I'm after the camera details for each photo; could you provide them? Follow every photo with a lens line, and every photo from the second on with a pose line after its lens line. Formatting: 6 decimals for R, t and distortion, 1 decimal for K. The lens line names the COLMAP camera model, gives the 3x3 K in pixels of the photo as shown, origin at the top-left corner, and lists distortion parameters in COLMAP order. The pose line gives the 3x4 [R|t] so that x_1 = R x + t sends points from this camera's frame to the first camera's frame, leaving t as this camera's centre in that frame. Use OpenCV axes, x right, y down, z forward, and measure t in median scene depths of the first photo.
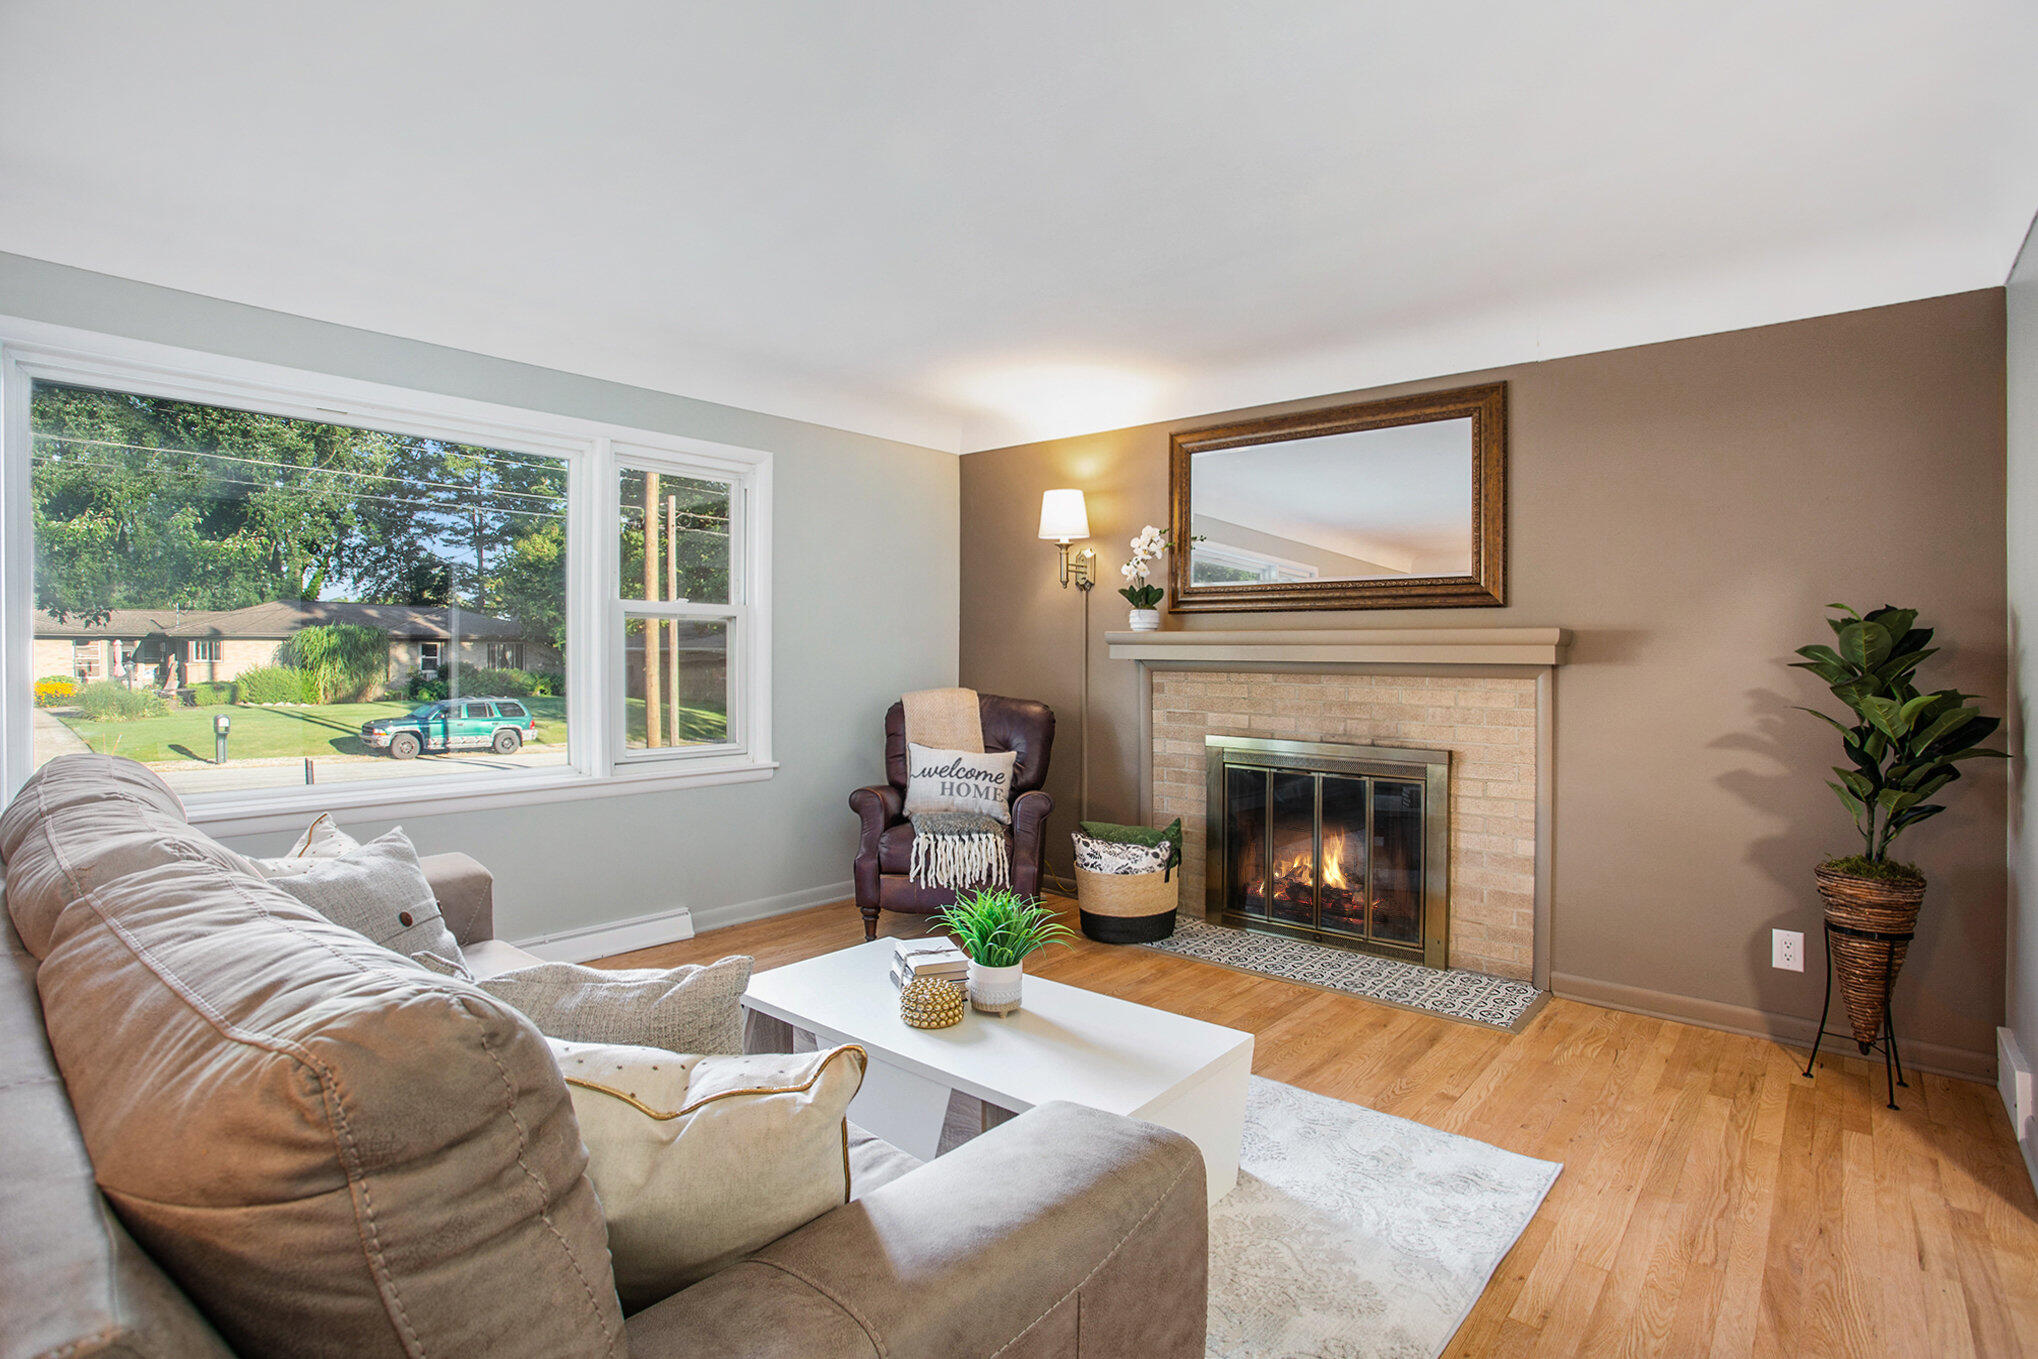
lens RADIAL K [[987.5, 0, 1016.6], [0, 987.5, 642.8], [0, 0, 1]] dist [-0.022047, 0.000564]
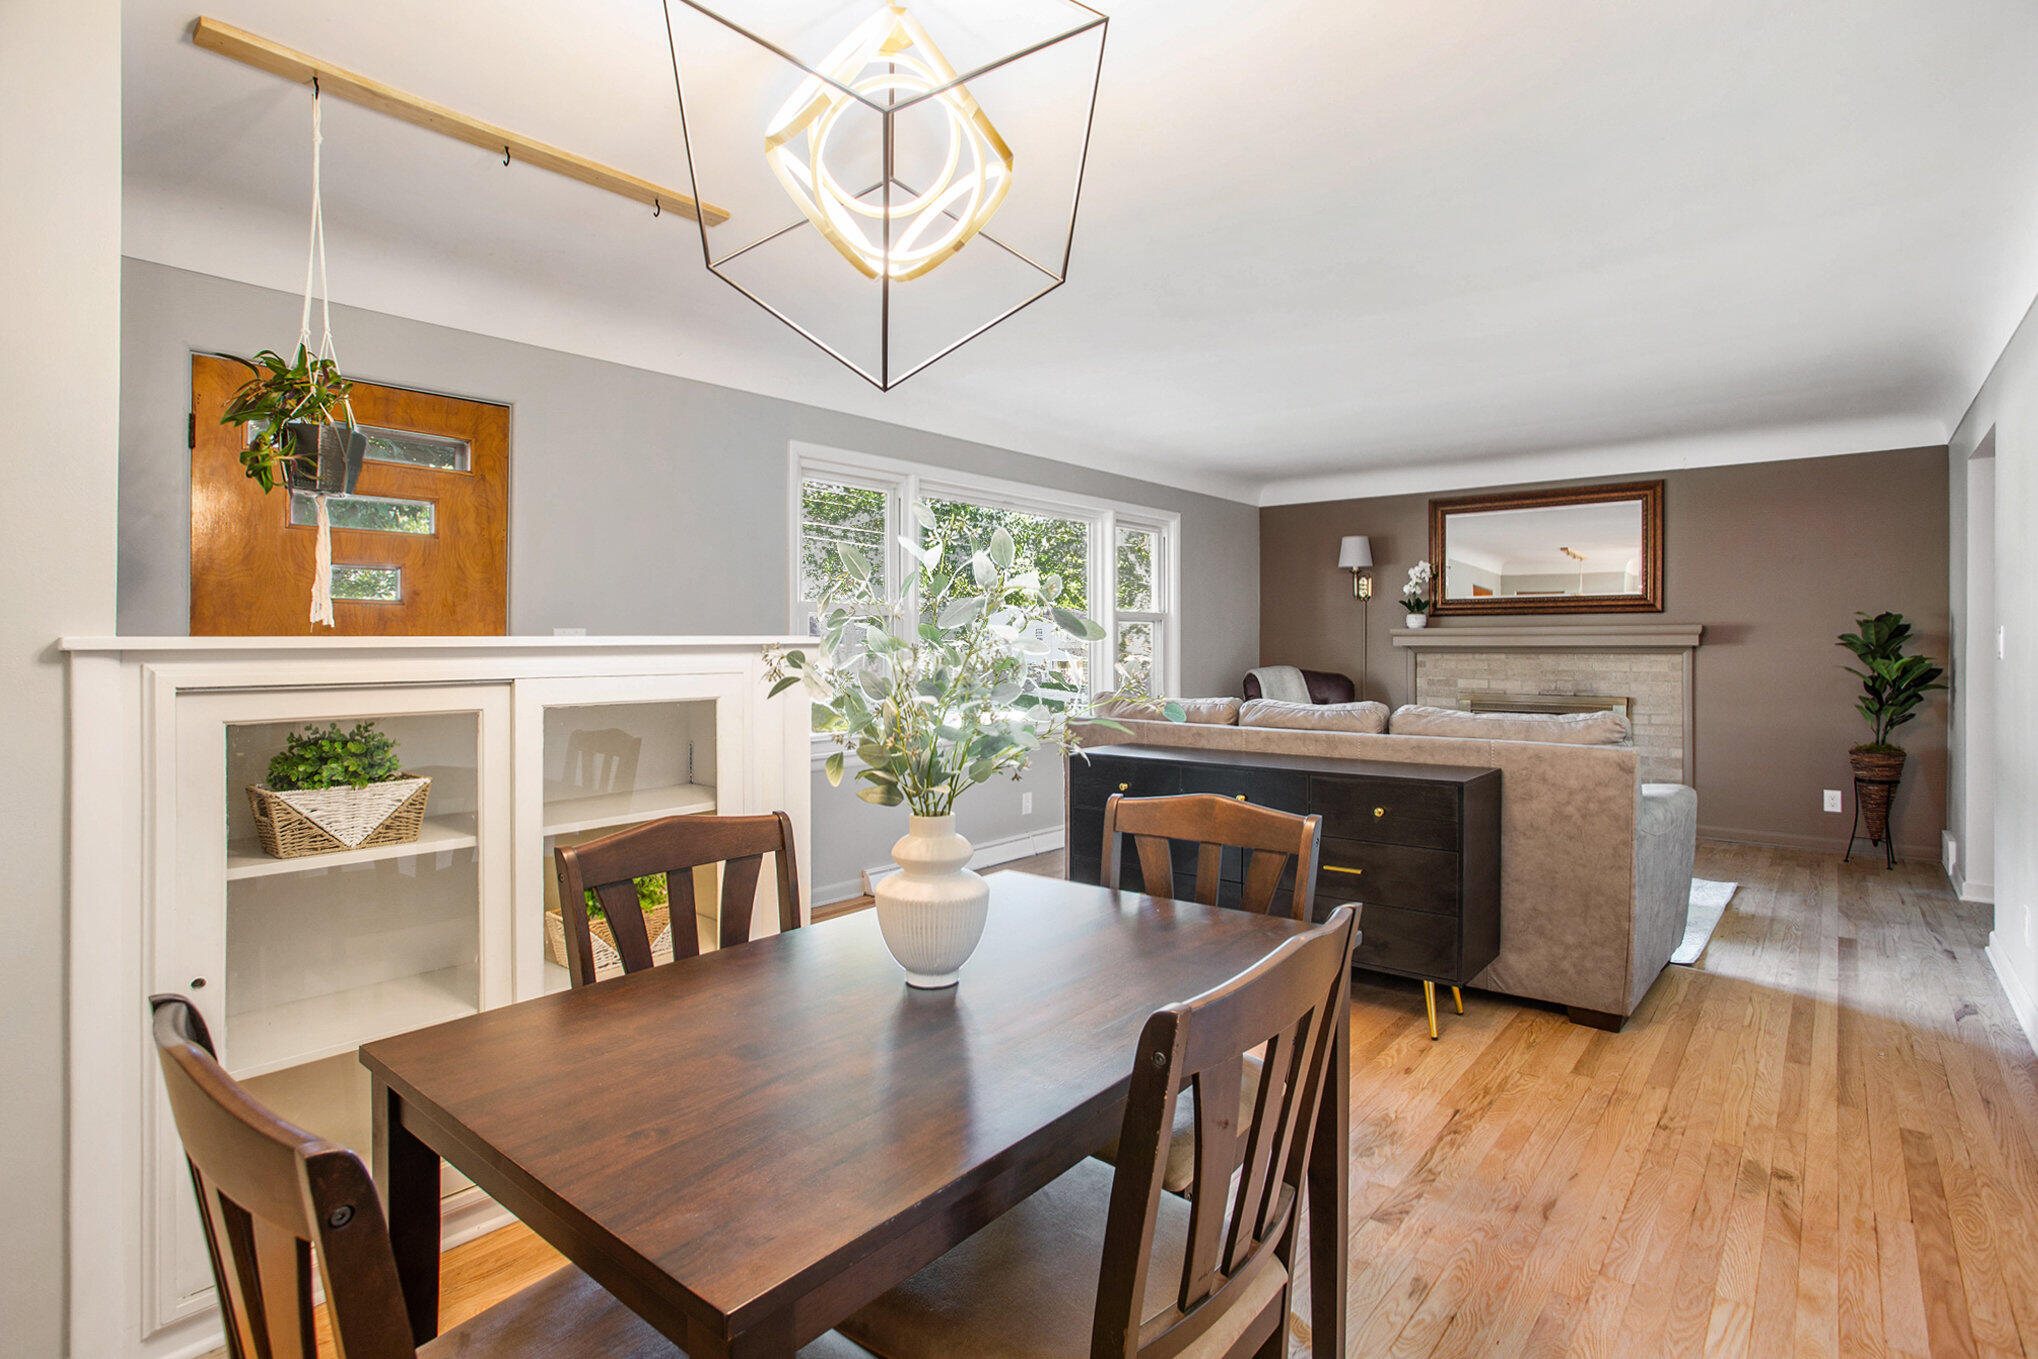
lens RADIAL K [[1017.0, 0, 1018.6], [0, 1017.0, 654.7], [0, 0, 1]] dist [-0.000861, -0.000683]
pose [[0.999935, -0.002882, 0.010994, -0.638980], [0.002752, 0.999926, 0.011827, 0.012661], [-0.011027, -0.011796, 0.999870, -0.751111]]
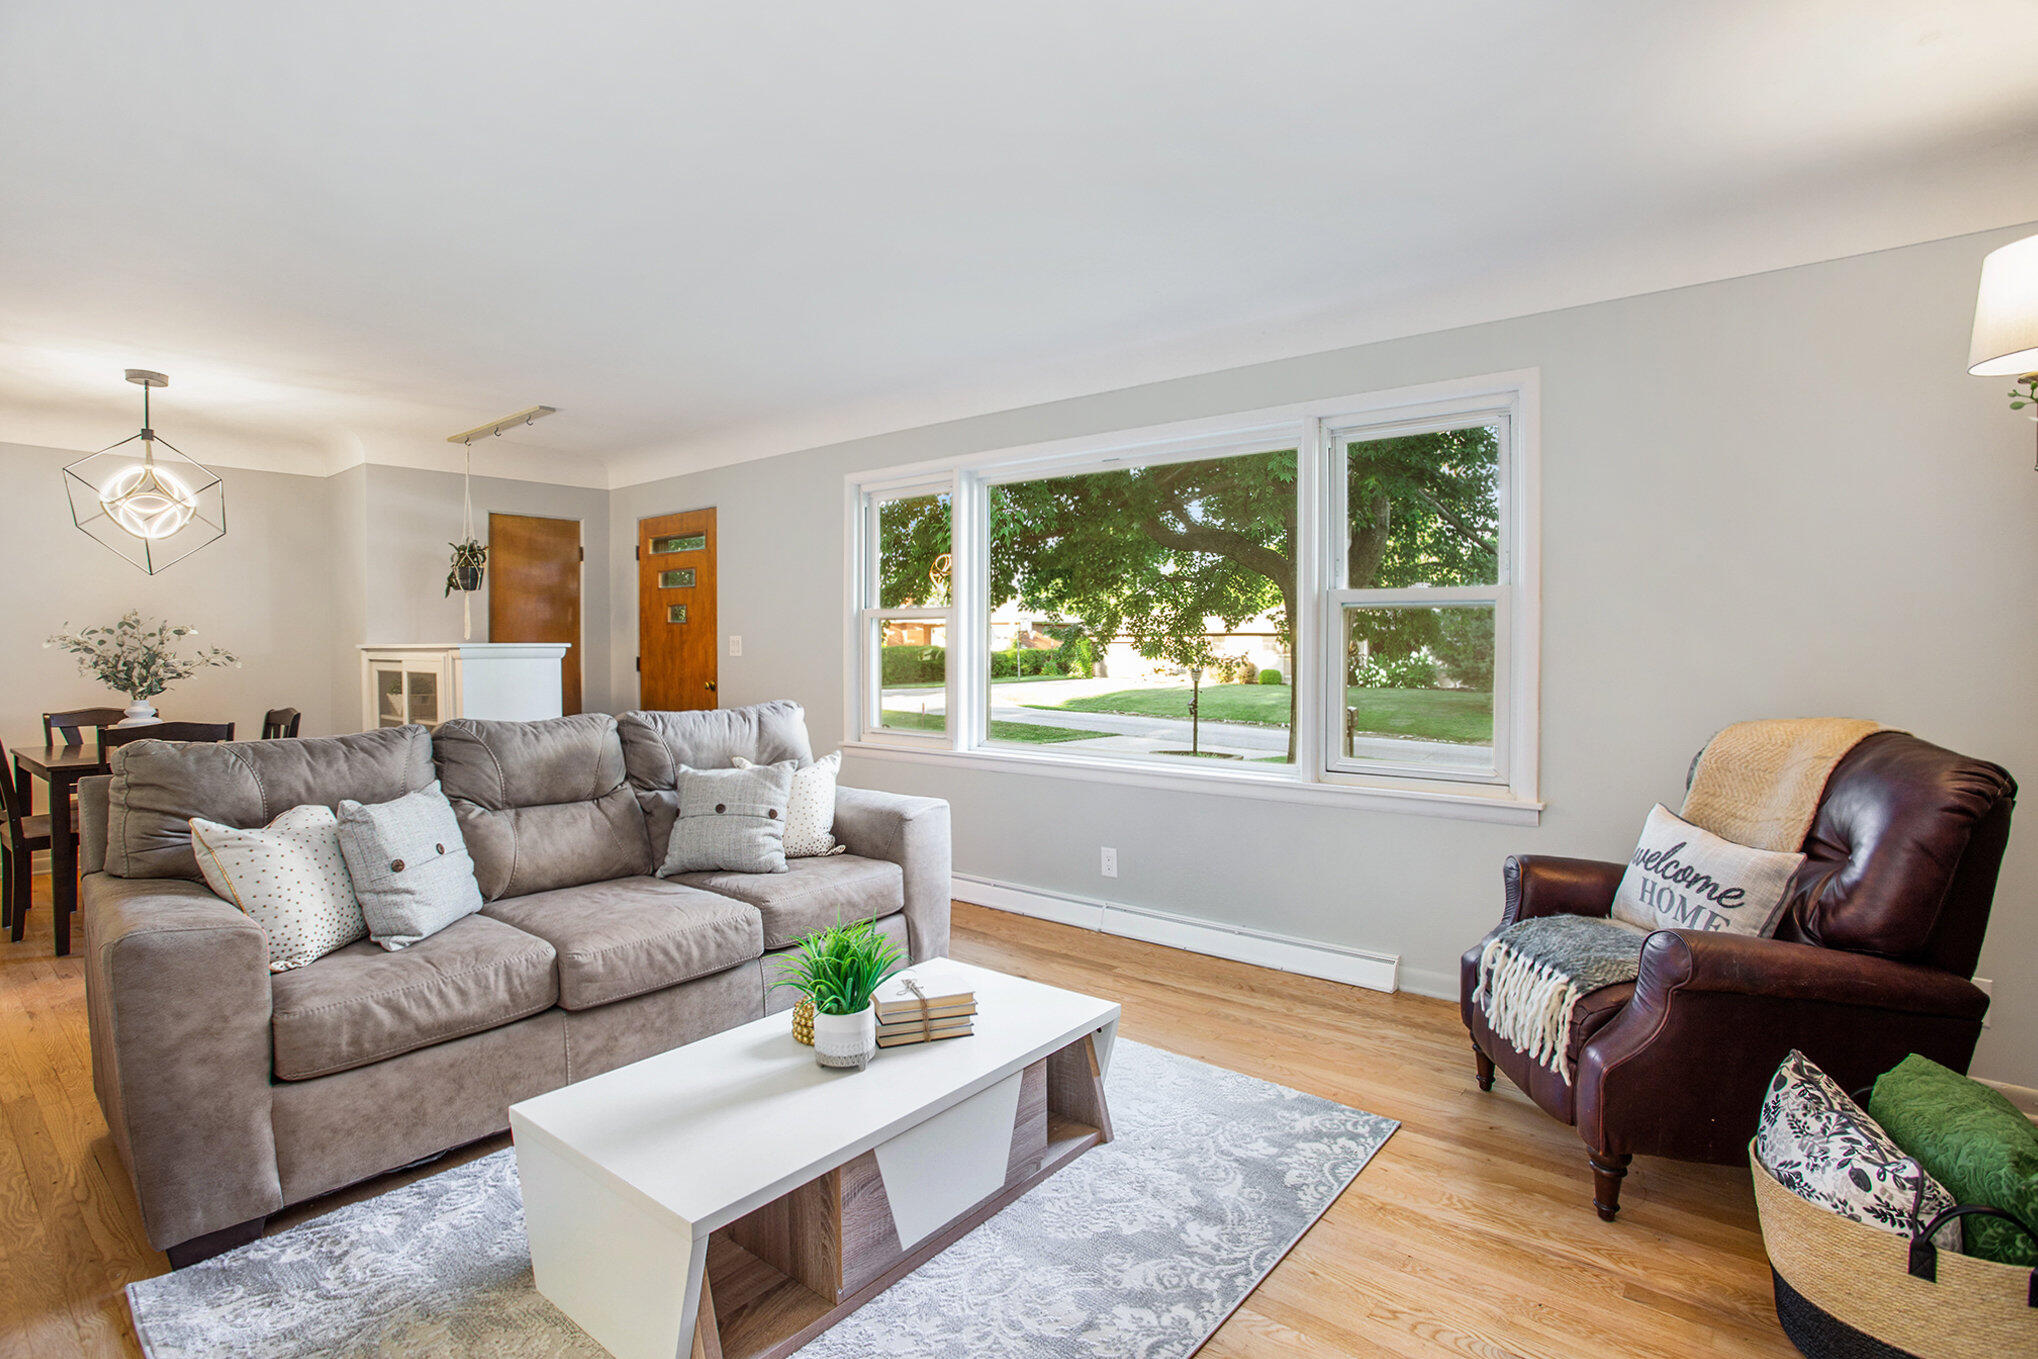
lens RADIAL K [[1017.0, 0, 1018.6], [0, 1017.0, 654.7], [0, 0, 1]] dist [-0.000861, -0.000683]
pose [[0.035091, 0.000146, -0.999384, 0.738782], [0.005998, 0.999982, 0.000357, 0.019429], [0.999366, -0.006007, 0.035090, 0.953281]]
